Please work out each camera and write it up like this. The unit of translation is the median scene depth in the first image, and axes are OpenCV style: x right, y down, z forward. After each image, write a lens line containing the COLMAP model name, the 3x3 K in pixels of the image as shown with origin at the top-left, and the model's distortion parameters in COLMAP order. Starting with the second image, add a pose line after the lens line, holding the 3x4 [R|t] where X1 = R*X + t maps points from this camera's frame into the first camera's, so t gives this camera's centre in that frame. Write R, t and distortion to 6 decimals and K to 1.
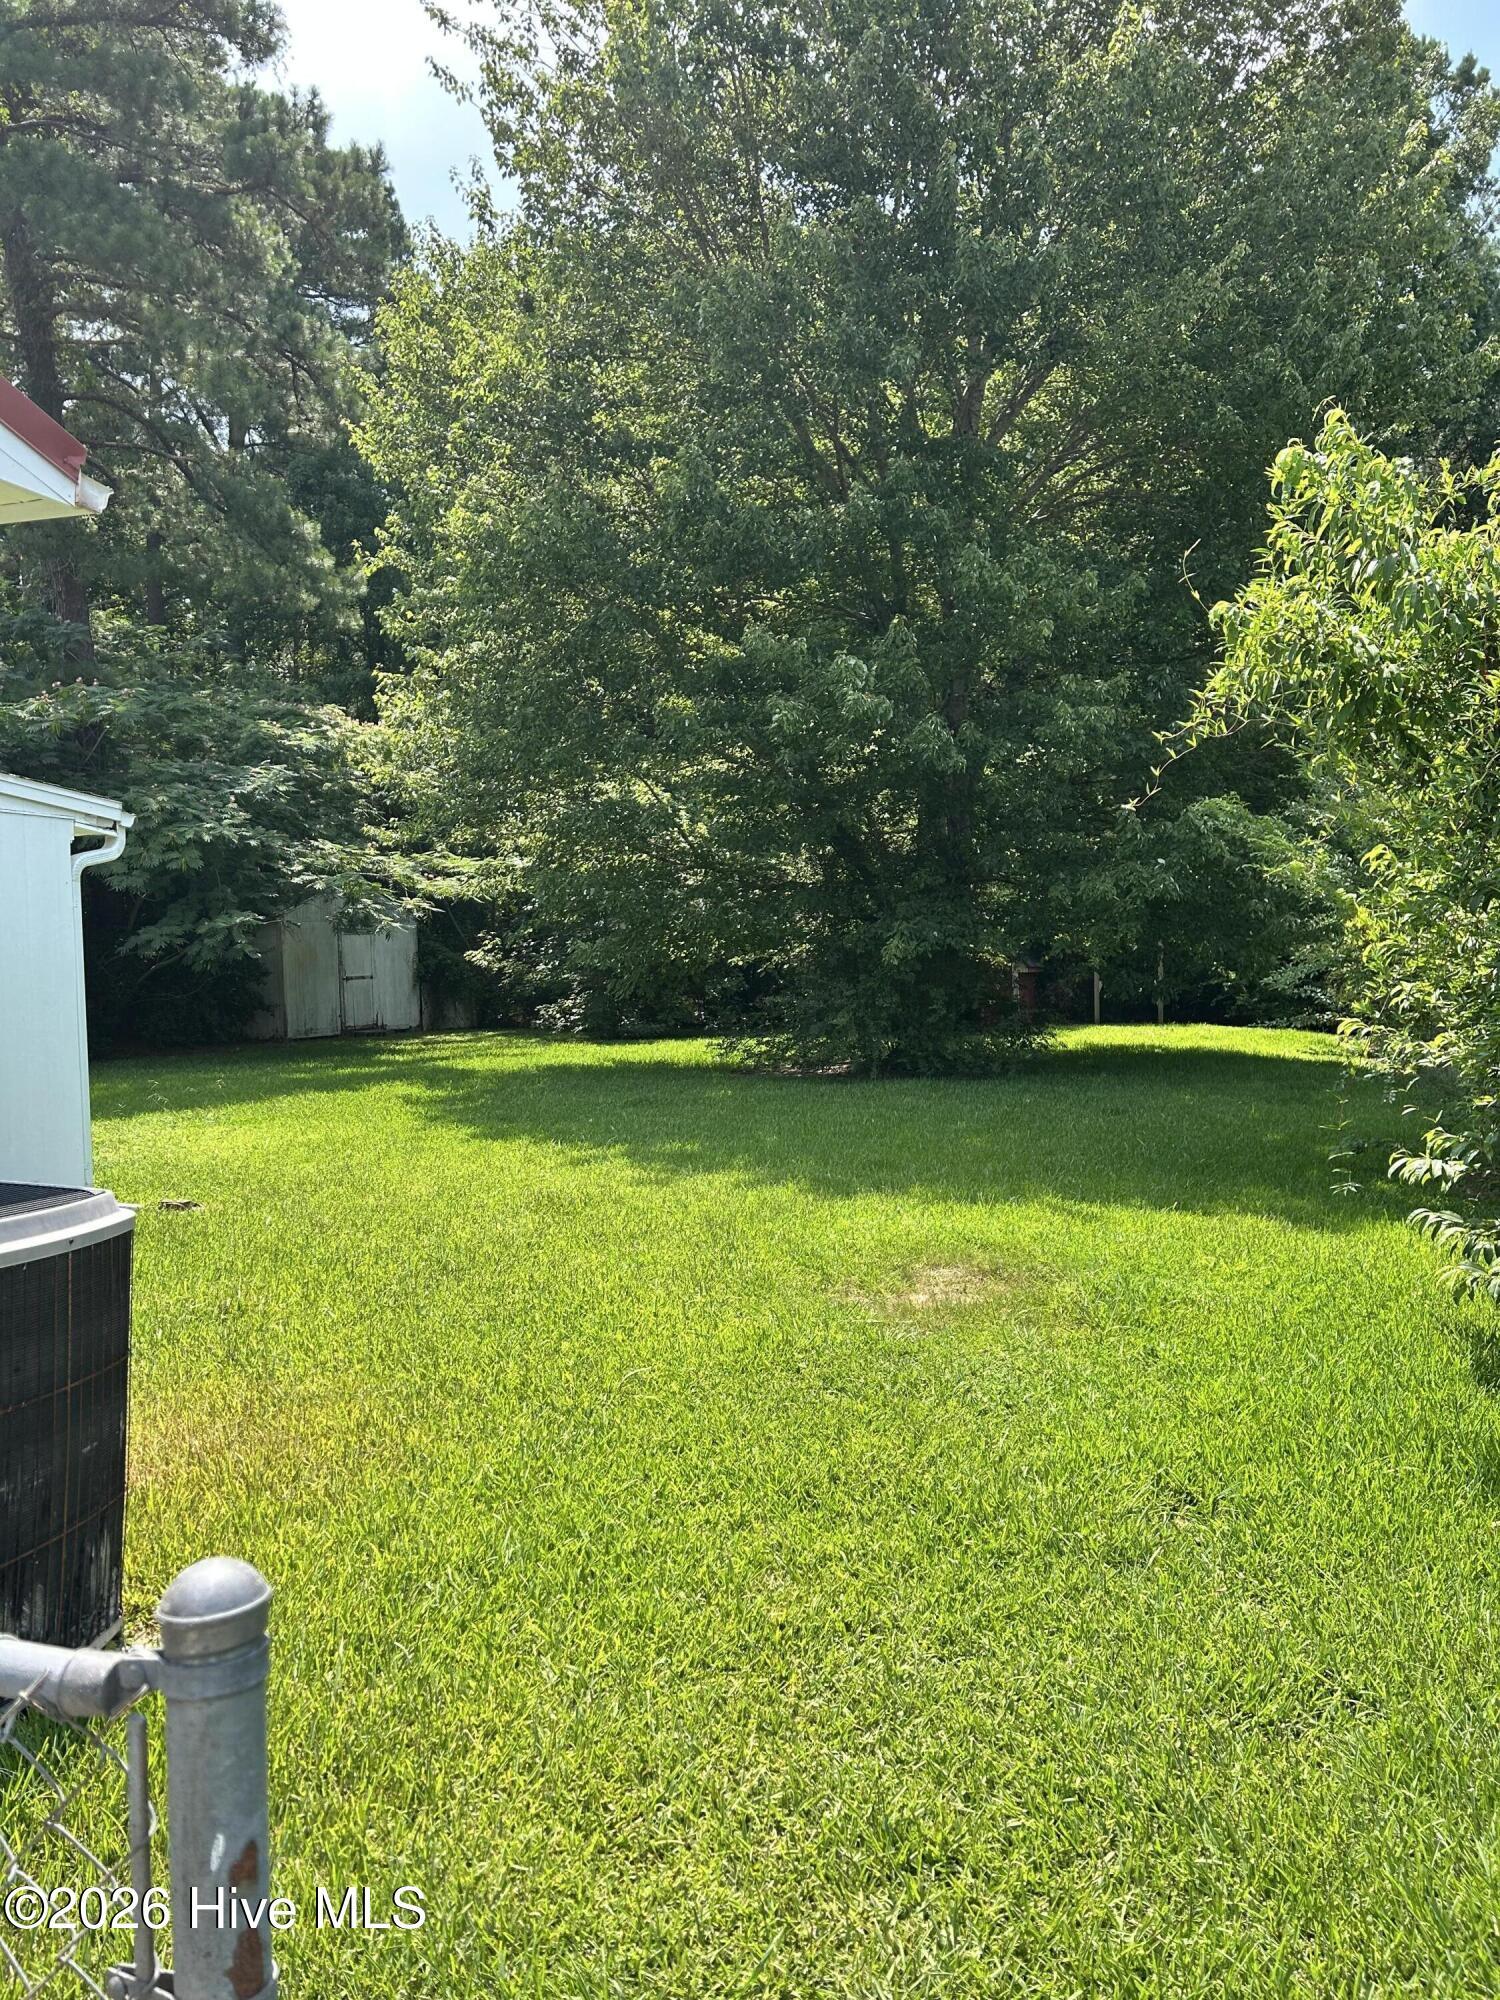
lens RADIAL K [[1504.1, 0, 749.8], [0, 1504.1, 999.7], [0, 0, 1]] dist [0.040634, -0.050385]
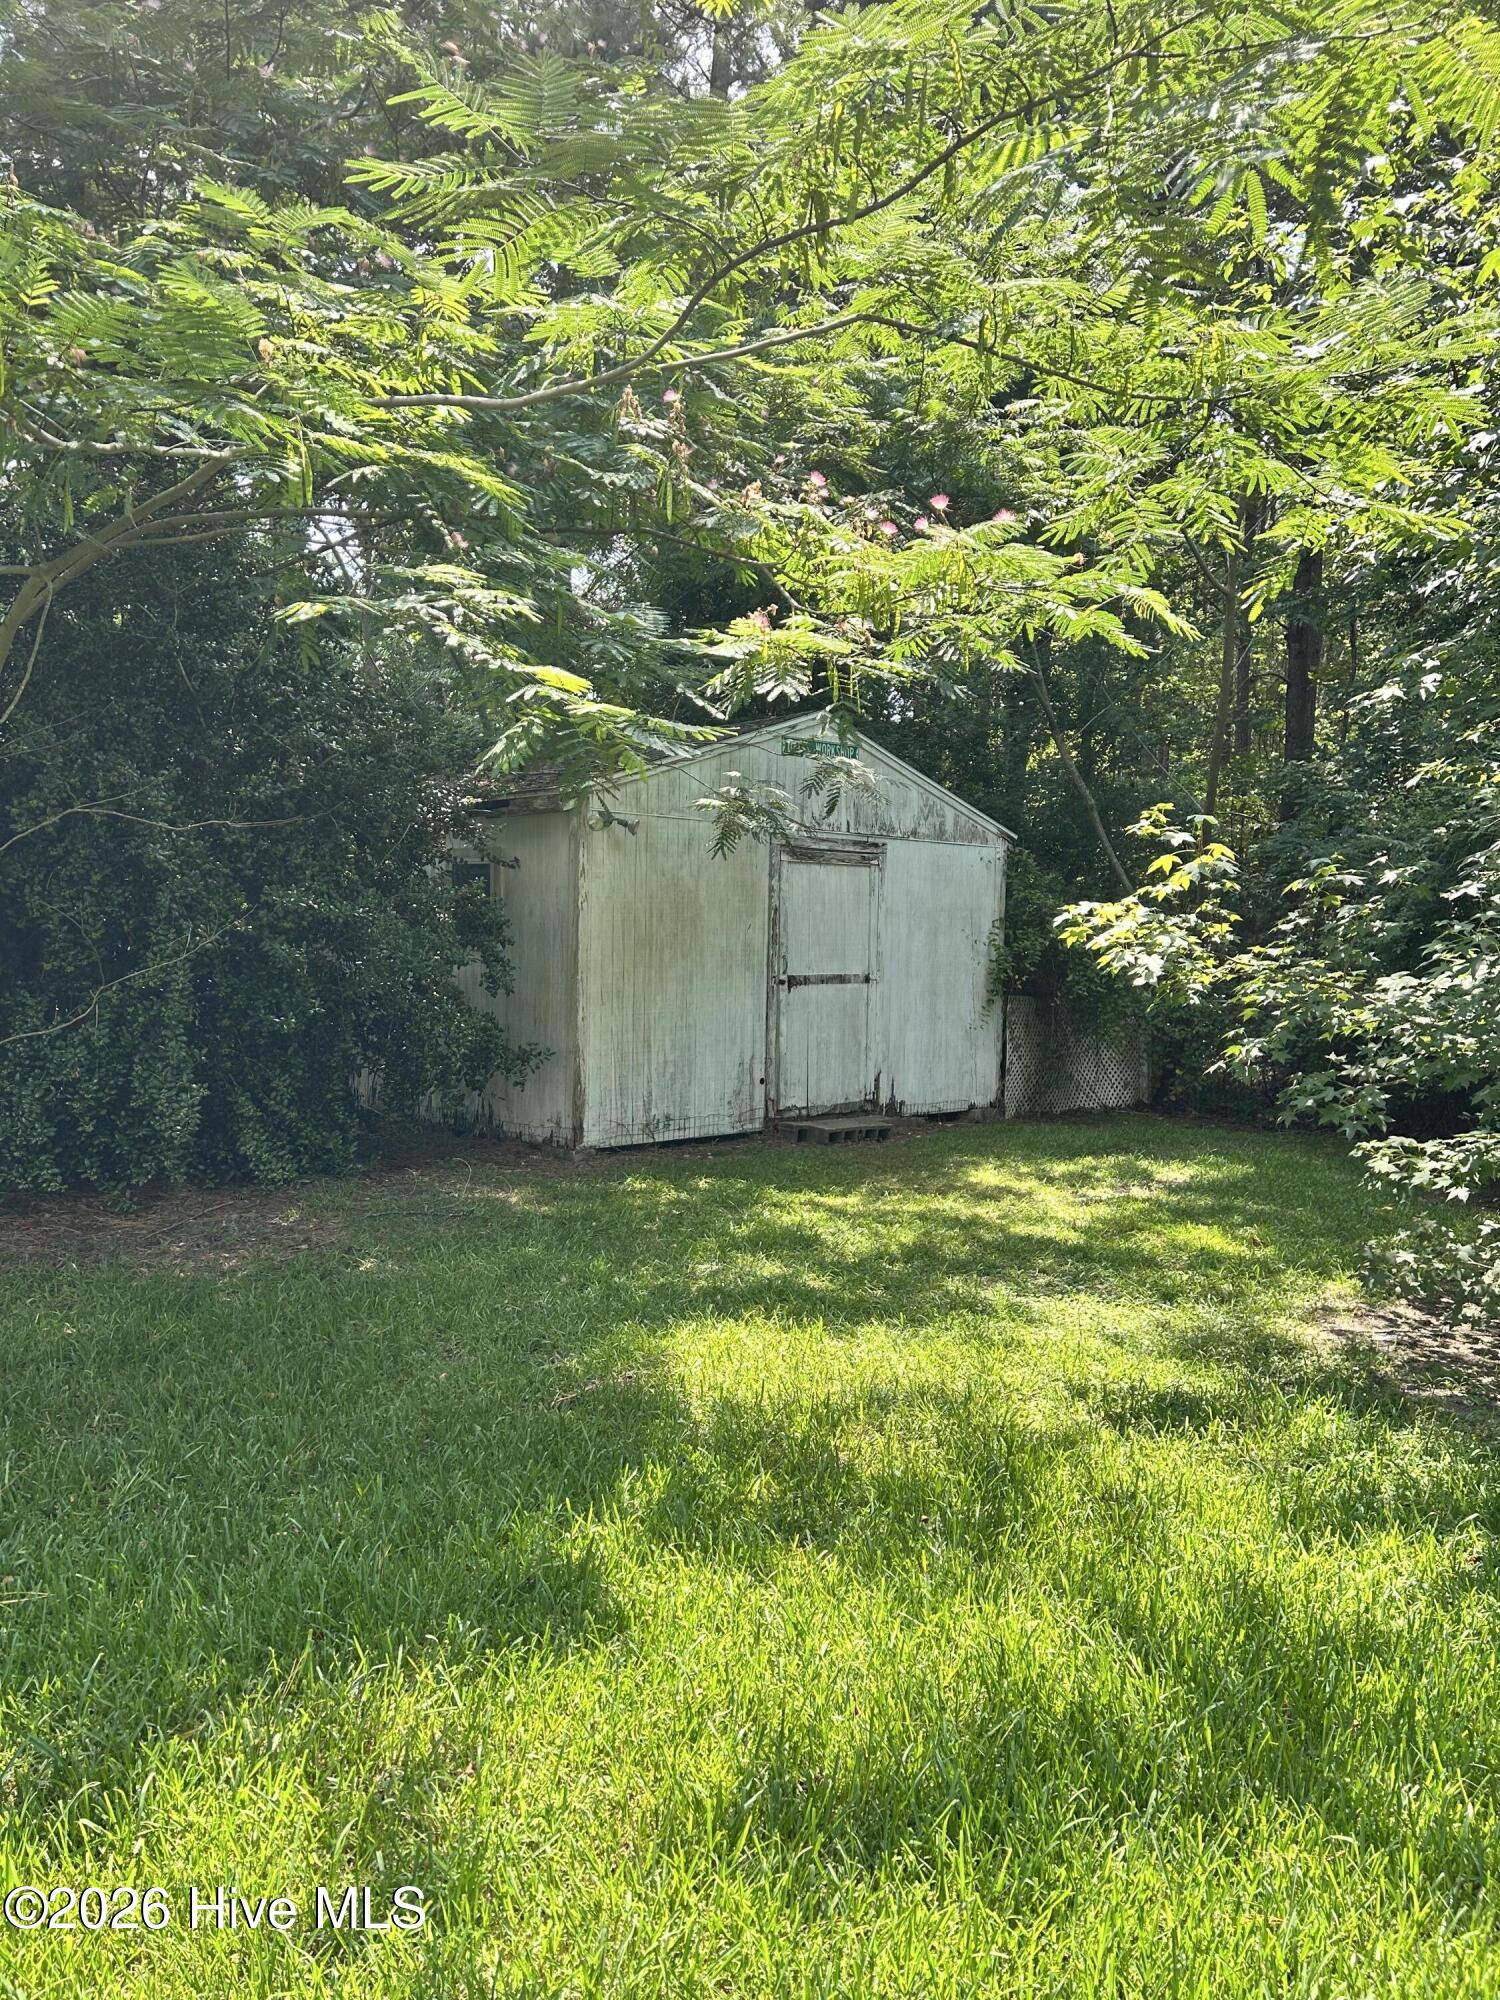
lens RADIAL K [[1504.1, 0, 749.6], [0, 1504.1, 999.7], [0, 0, 1]] dist [0.040634, -0.050385]
pose [[0.885784, 0.060618, -0.460123, -0.123803], [-0.055218, 0.998156, 0.025201, -0.020266], [0.460802, 0.003084, 0.887498, 0.762385]]
